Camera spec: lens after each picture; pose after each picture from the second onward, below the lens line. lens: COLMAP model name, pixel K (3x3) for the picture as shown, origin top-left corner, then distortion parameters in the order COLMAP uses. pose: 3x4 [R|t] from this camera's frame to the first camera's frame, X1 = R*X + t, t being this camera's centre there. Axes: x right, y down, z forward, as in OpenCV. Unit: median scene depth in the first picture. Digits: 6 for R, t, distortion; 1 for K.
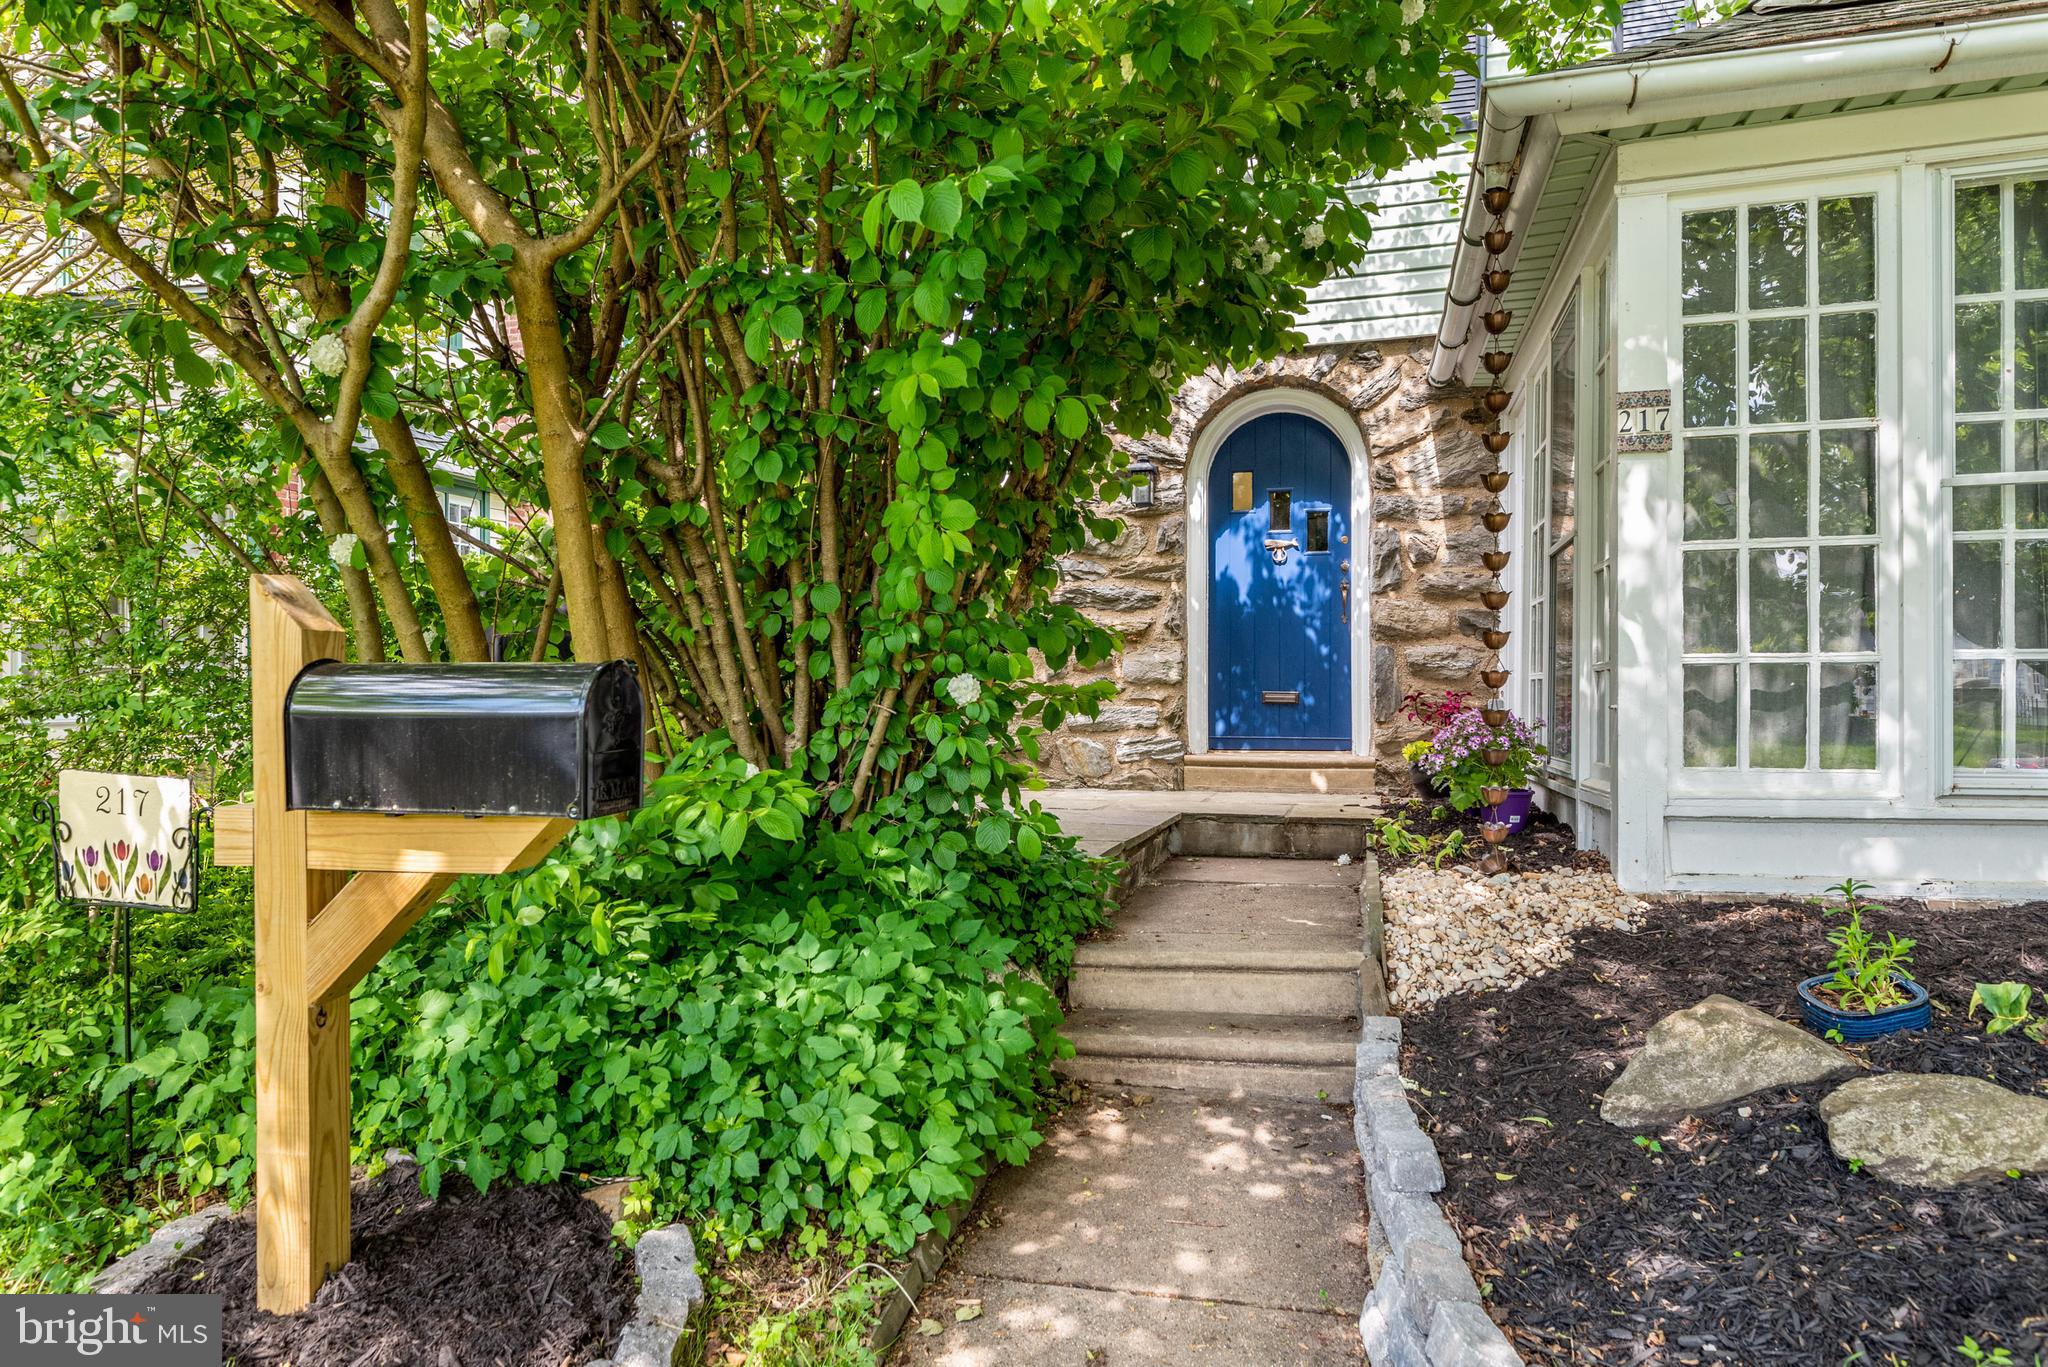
lens RADIAL K [[1190.2, 0, 1028.0], [0, 1190.2, 681.2], [0, 0, 1]] dist [-0.001599, -0.000645]
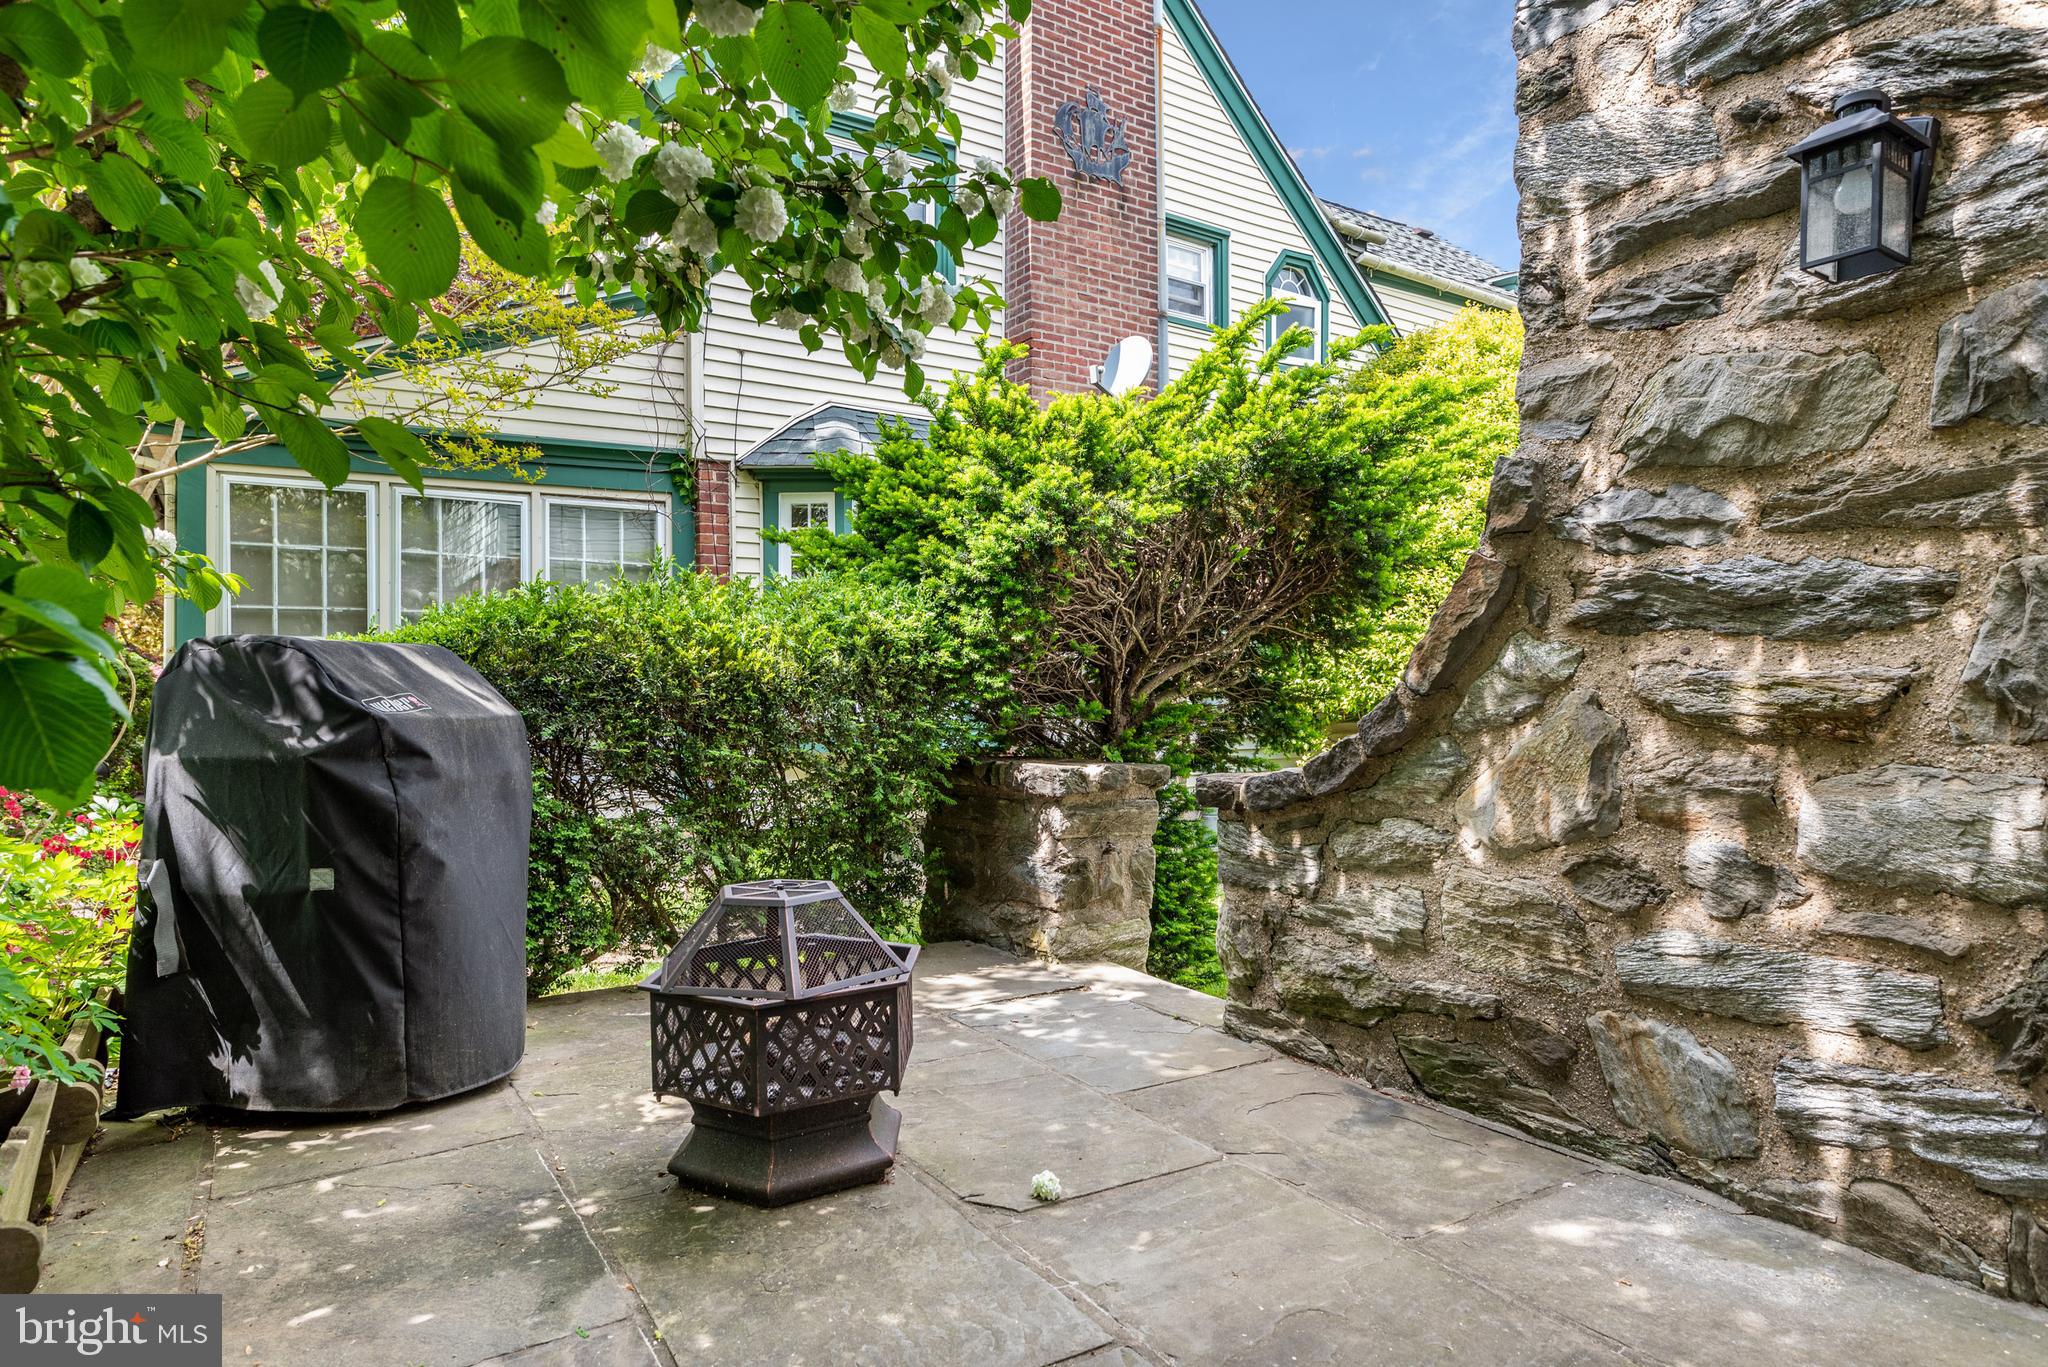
lens RADIAL K [[1190.2, 0, 1004.8], [0, 1190.2, 692.1], [0, 0, 1]] dist [-0.001599, -0.000645]
pose [[0.761078, -0.005334, -0.648638, 0.129399], [0.021407, 0.999628, 0.016897, -0.058105], [0.648307, -0.026745, 0.760909, 0.675139]]
